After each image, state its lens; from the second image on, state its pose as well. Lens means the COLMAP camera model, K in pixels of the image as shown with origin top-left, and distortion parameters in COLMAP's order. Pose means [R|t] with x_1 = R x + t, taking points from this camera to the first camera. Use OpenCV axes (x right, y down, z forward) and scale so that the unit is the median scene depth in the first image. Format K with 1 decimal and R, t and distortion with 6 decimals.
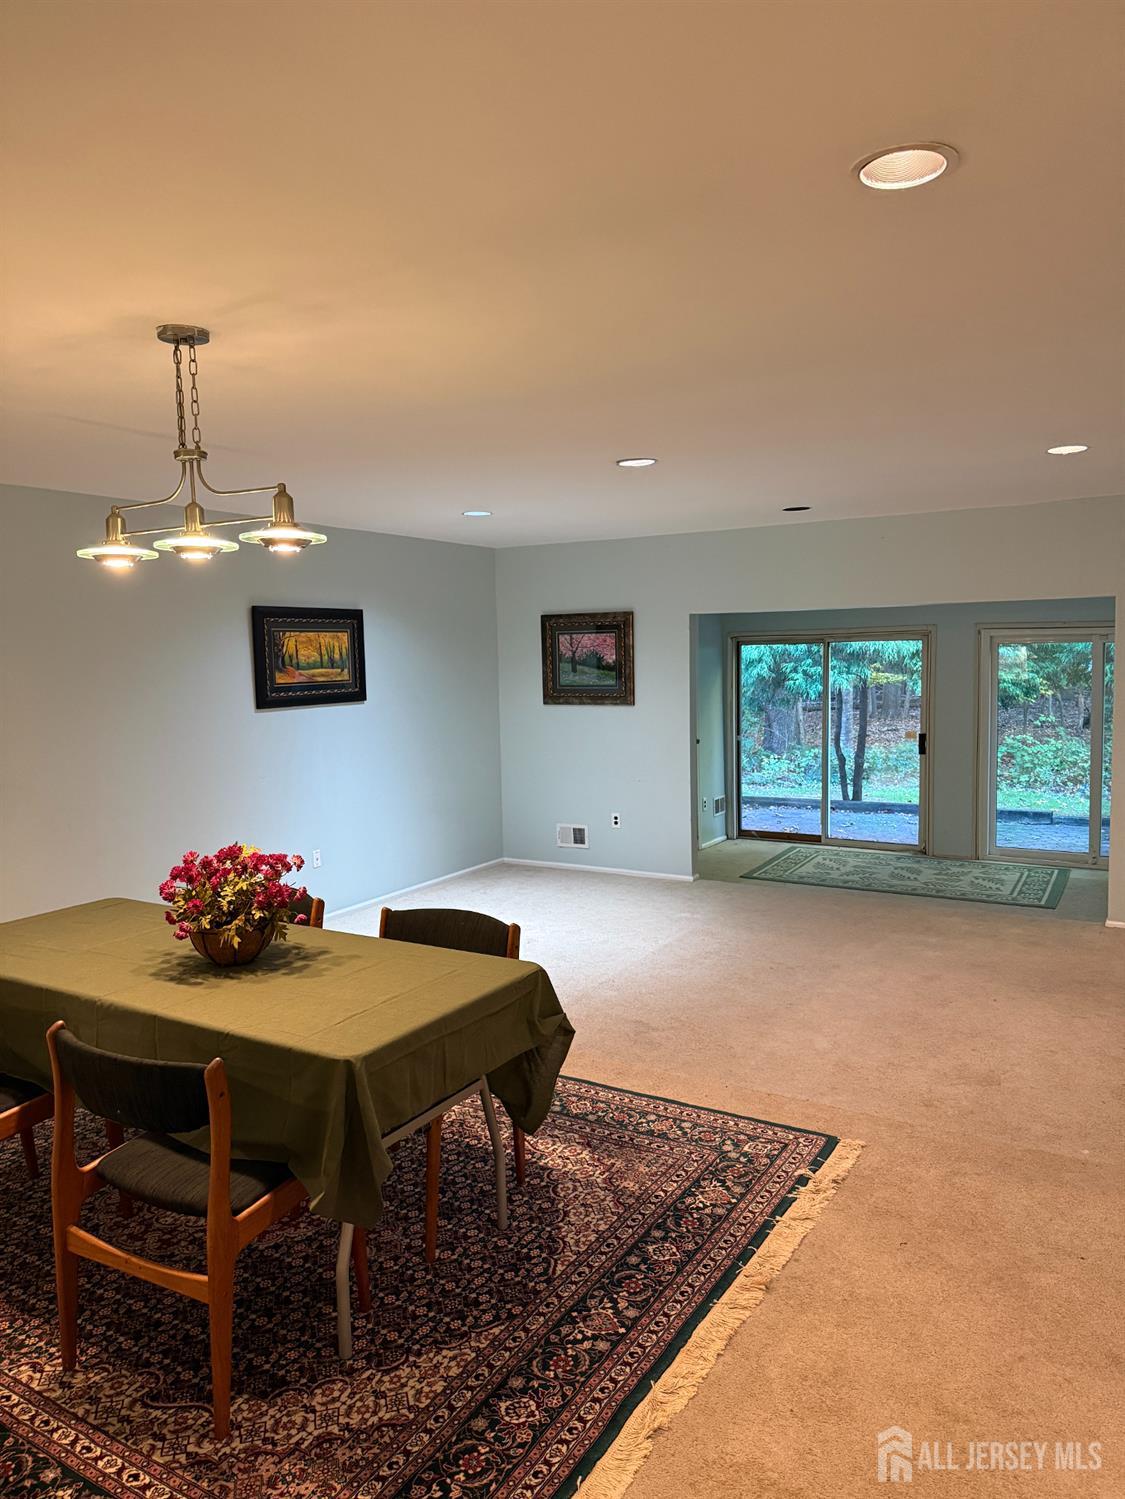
lens RADIAL K [[1051.9, 0, 552.7], [0, 1051.9, 732.4], [0, 0, 1]] dist [0.056090, -0.082434]
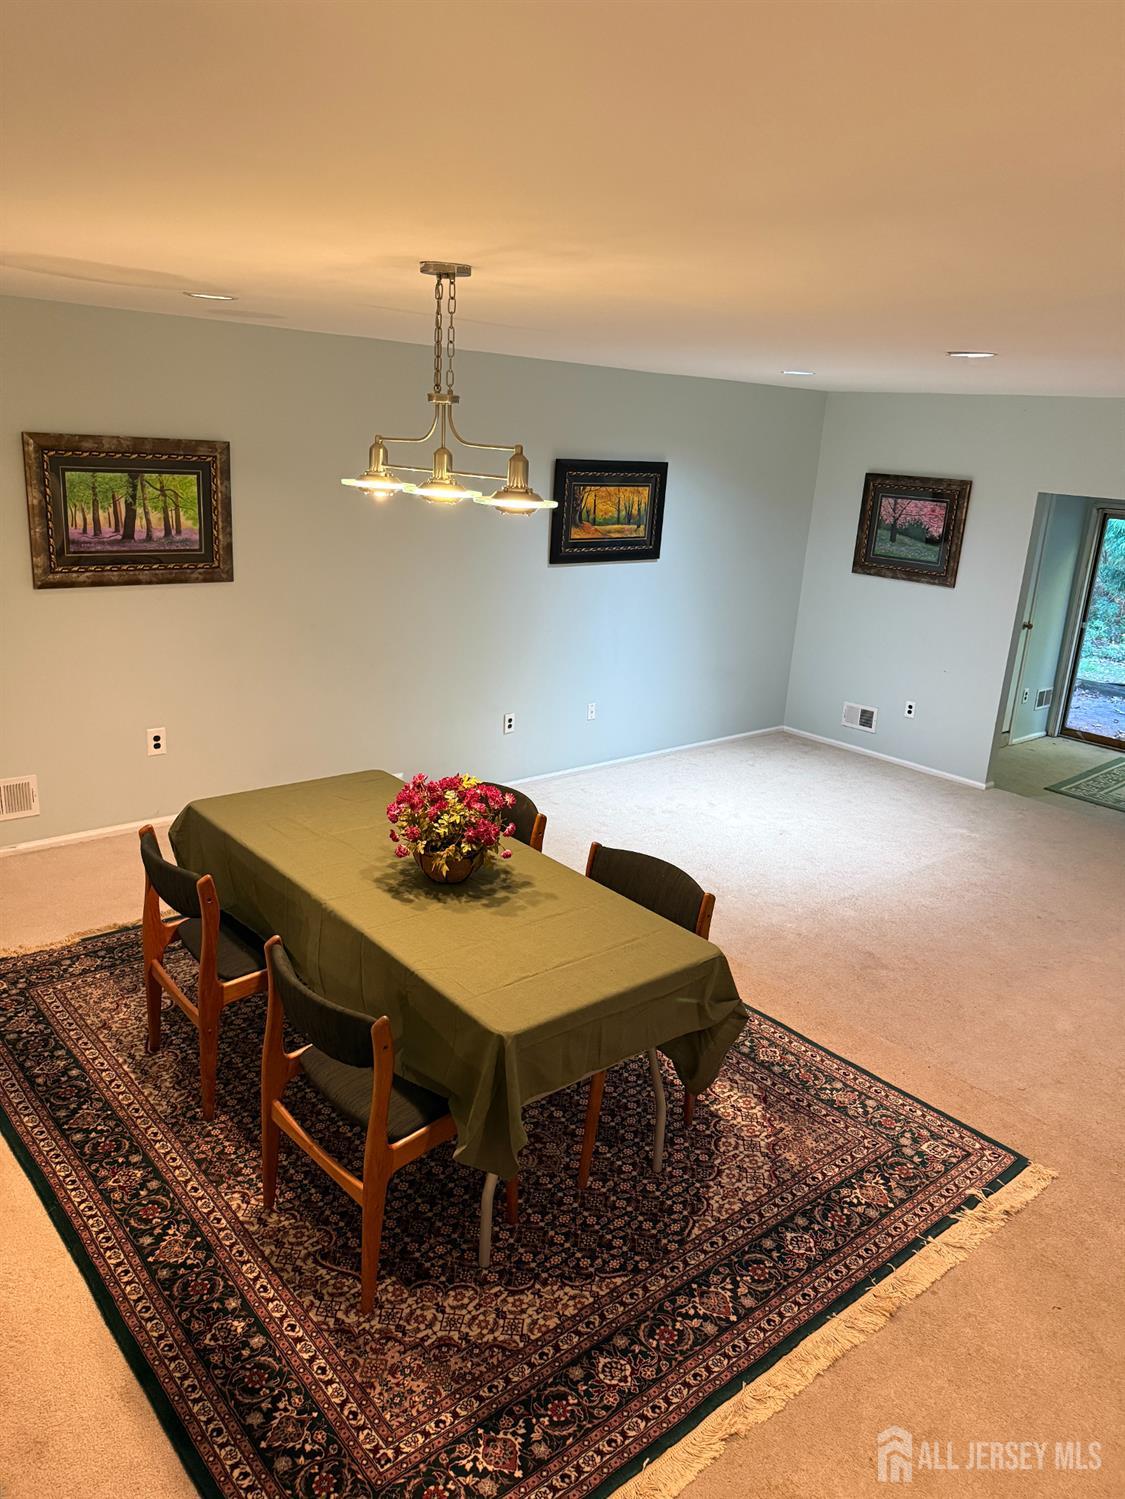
lens RADIAL K [[1051.9, 0, 552.7], [0, 1051.9, 732.4], [0, 0, 1]] dist [0.056090, -0.082434]
pose [[0.945718, 0.158899, -0.283493, 0.087585], [-0.101661, 0.973185, 0.206339, -0.171011], [0.308679, -0.166319, 0.936512, 0.048953]]
